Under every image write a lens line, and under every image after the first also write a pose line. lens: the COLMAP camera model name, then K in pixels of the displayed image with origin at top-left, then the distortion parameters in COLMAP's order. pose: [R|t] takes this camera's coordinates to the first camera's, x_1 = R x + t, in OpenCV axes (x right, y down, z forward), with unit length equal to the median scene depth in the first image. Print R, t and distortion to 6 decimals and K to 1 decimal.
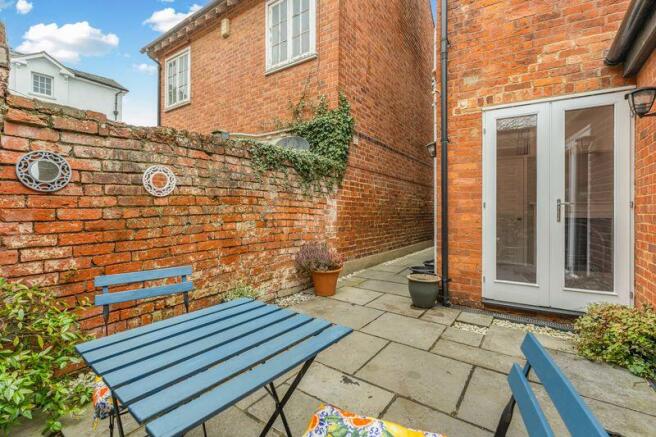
lens RADIAL K [[294.0, 0, 330.2], [0, 294.0, 208.3], [0, 0, 1]] dist [0.000271, -0.000151]
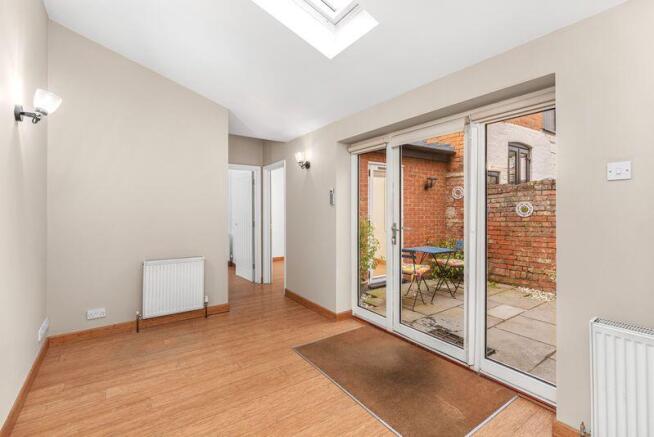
lens RADIAL K [[299.4, 0, 324.7], [0, 299.4, 210.1], [0, 0, 1]] dist [0.001083, 0.000377]
pose [[-0.333558, 0.001645, -0.942728, 1.536662], [0.002159, 0.999997, 0.000981, -0.076134], [0.942727, -0.001708, -0.333561, 0.305884]]
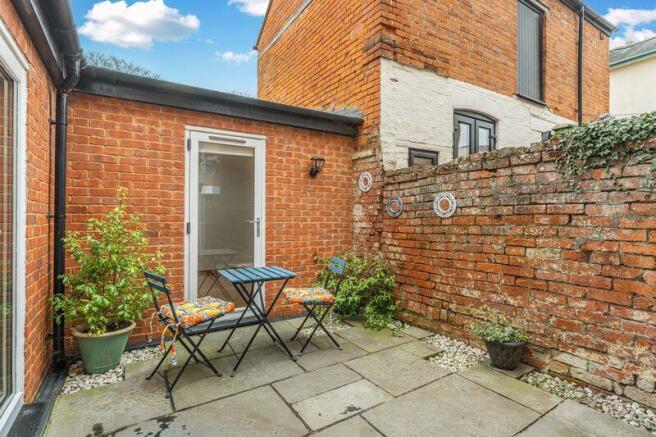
lens RADIAL K [[316.6, 0, 329.6], [0, 316.6, 217.3], [0, 0, 1]] dist [-0.001680, 0.000303]
pose [[-0.365459, -0.000199, -0.930827, 0.683096], [-0.002165, 0.999997, 0.000636, -0.034014], [0.930825, 0.002247, -0.365459, 0.843576]]
